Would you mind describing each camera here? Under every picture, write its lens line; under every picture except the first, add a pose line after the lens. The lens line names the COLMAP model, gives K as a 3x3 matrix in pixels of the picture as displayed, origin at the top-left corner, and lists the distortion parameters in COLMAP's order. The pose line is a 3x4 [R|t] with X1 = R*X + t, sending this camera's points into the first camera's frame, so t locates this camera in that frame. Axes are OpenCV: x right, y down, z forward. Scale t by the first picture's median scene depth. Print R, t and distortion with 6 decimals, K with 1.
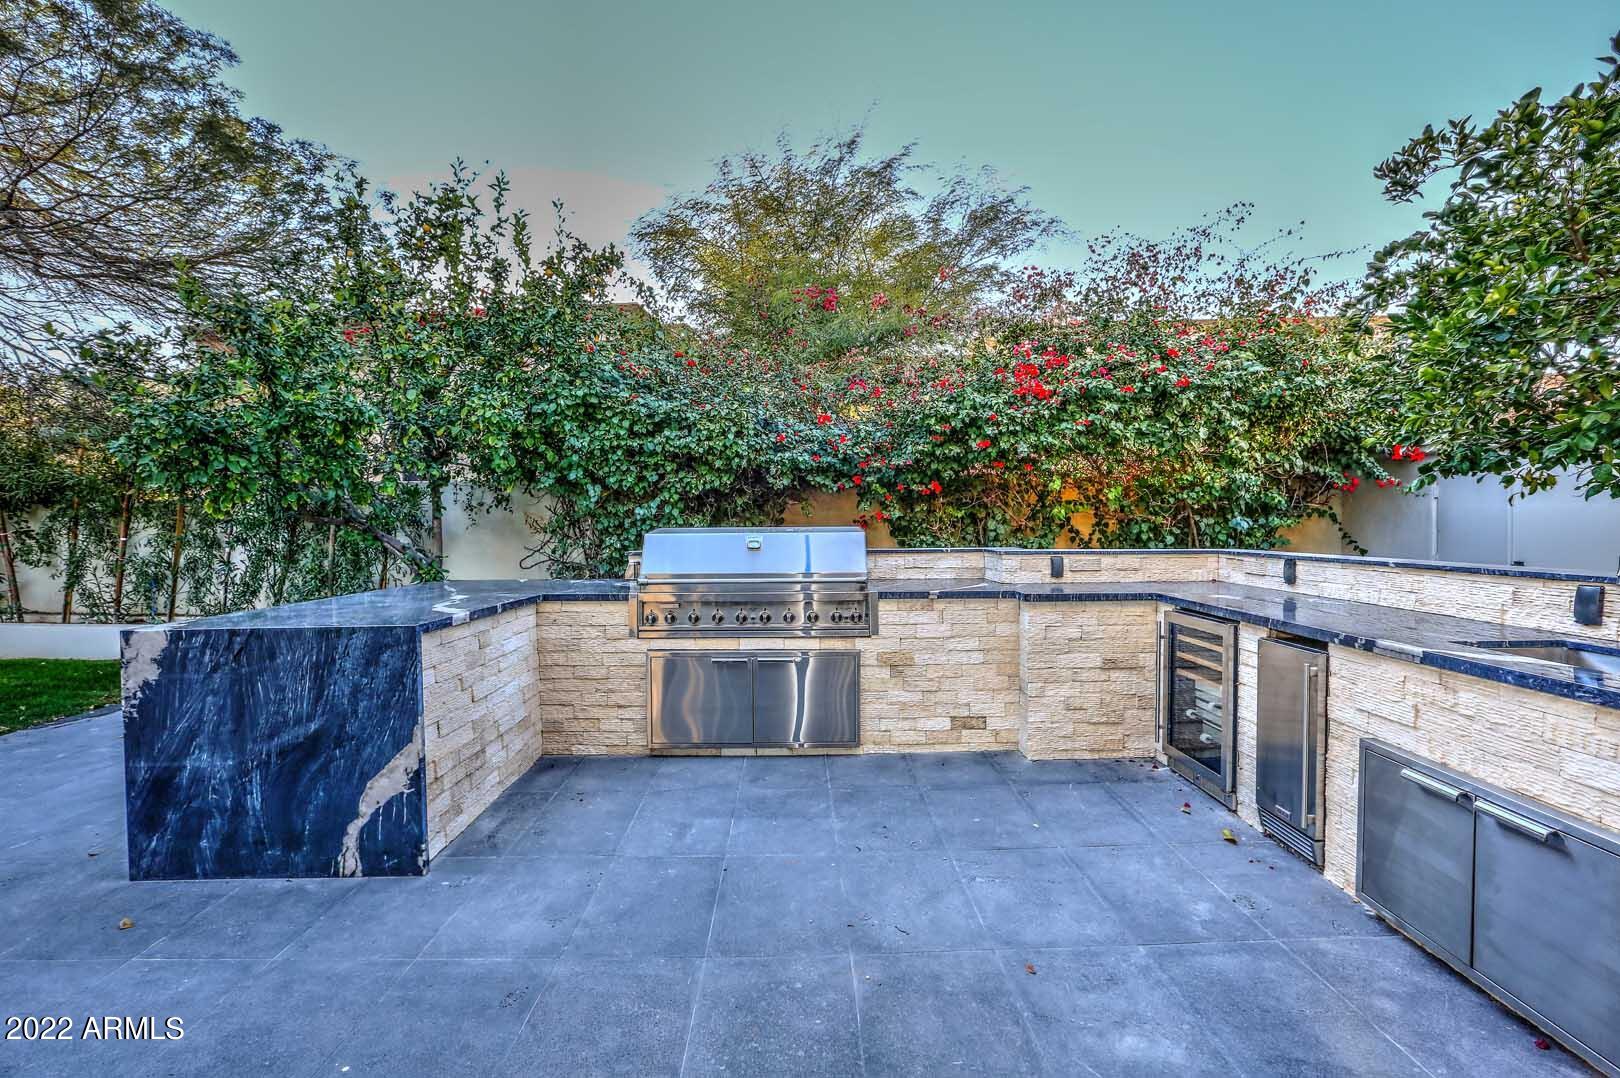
lens RADIAL K [[743.5, 0, 810.0], [0, 743.5, 539.0], [0, 0, 1]] dist [-0.001659, -0.000234]
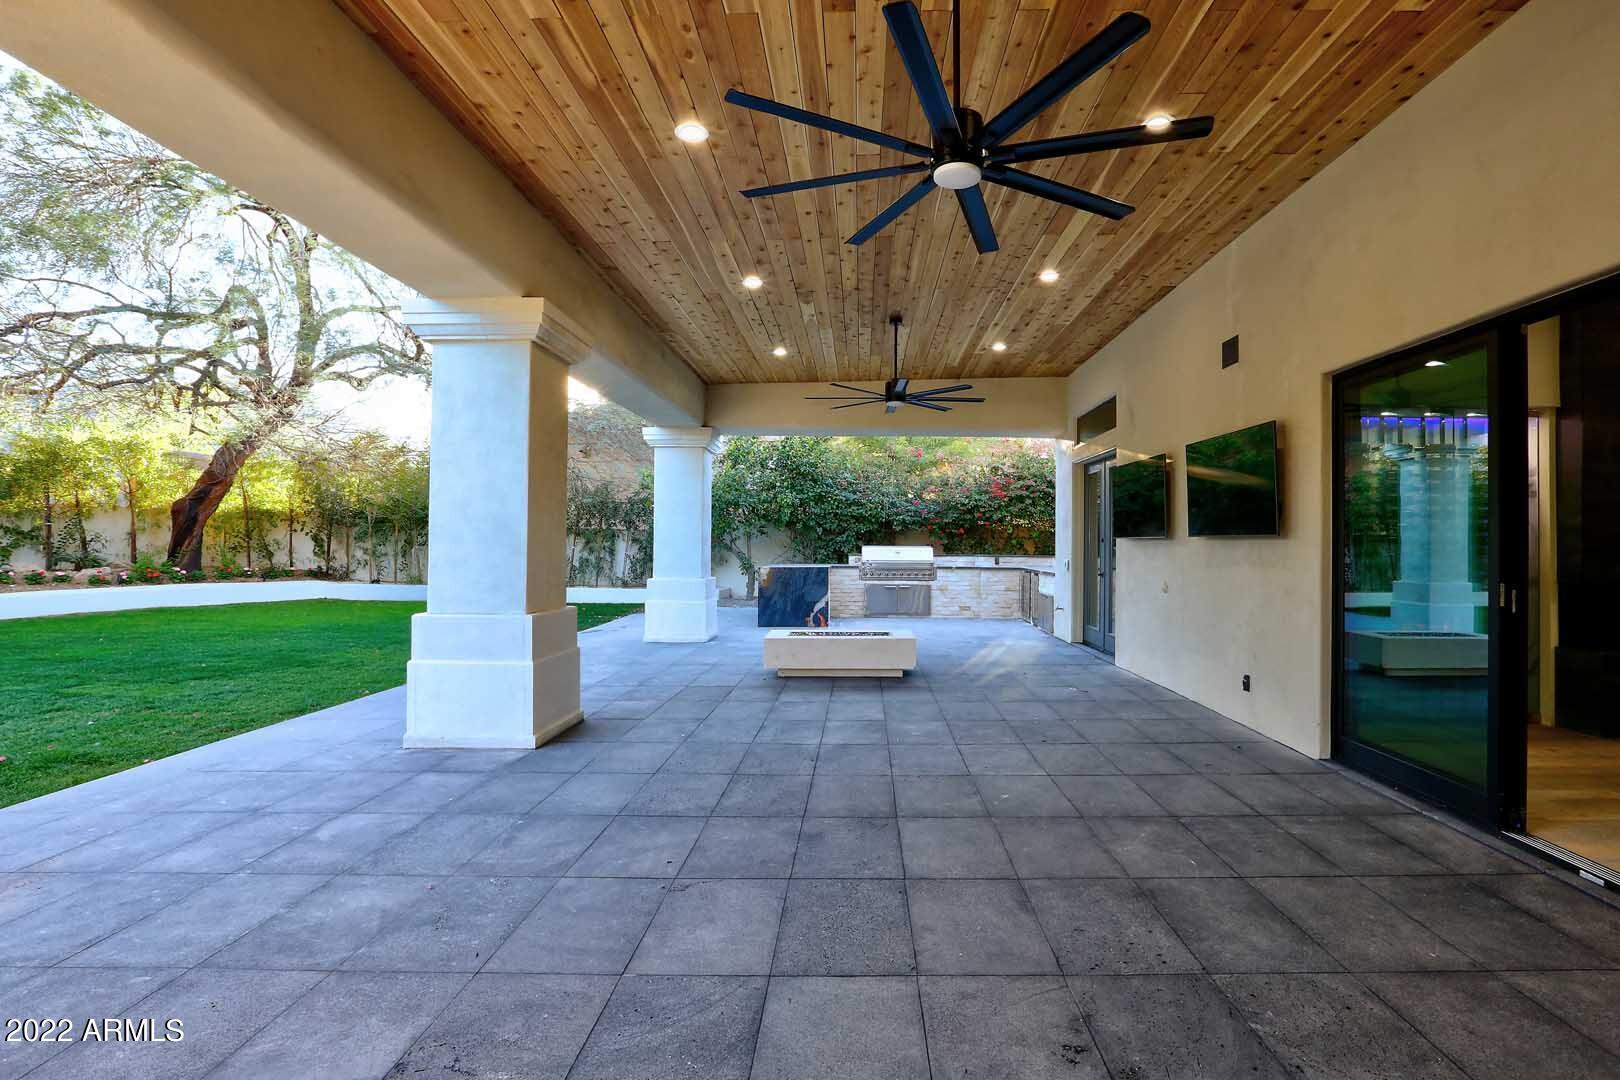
lens RADIAL K [[743.5, 0, 810.0], [0, 743.5, 540.0], [0, 0, 1]] dist [-0.001659, -0.000234]
pose [[0.996336, 0.013382, -0.084468, -0.170755], [-0.015327, 0.999631, -0.022419, 0.033087], [0.084137, 0.023632, 0.996174, -2.084057]]
